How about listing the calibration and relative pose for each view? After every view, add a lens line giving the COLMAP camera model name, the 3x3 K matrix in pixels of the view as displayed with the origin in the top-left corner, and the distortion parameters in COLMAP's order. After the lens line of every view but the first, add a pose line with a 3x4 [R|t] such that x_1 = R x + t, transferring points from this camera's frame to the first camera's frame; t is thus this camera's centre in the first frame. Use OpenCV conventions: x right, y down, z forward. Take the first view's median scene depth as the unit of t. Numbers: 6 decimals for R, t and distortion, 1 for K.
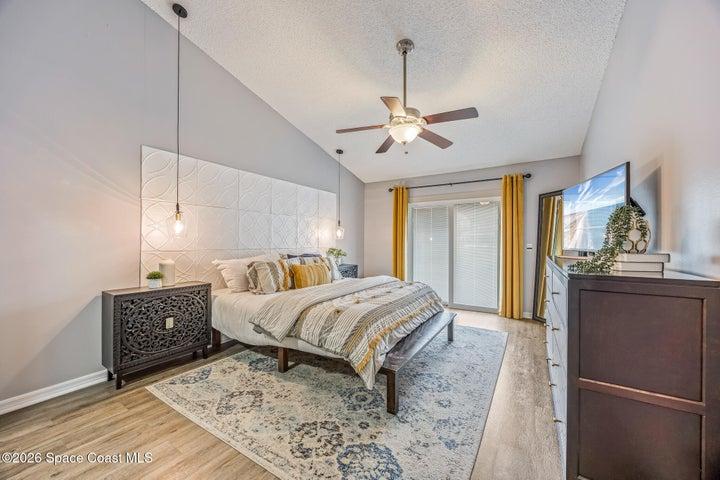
lens RADIAL K [[273.2, 0, 358.1], [0, 273.2, 240.0], [0, 0, 1]] dist [-0.001411, -0.000332]
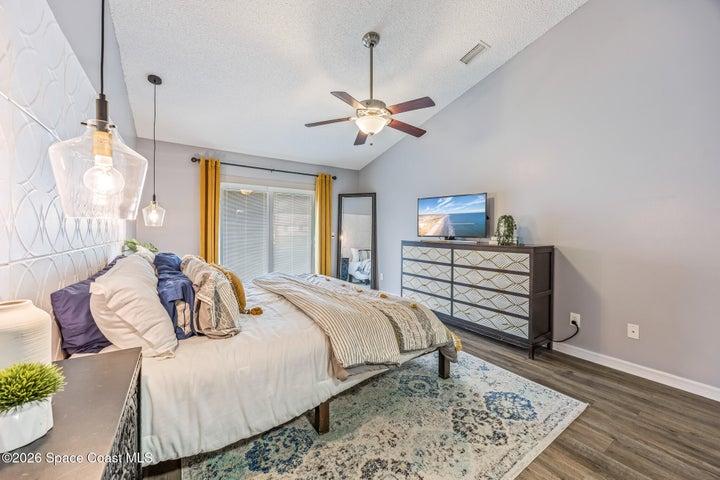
lens RADIAL K [[299.3, 0, 313.9], [0, 299.3, 232.6], [0, 0, 1]] dist [-0.002172, -0.000117]
pose [[0.406191, -0.007585, 0.913757, -1.185189], [-0.008319, 0.999893, 0.011998, -0.001603], [-0.913751, -0.012475, 0.406084, 0.934038]]
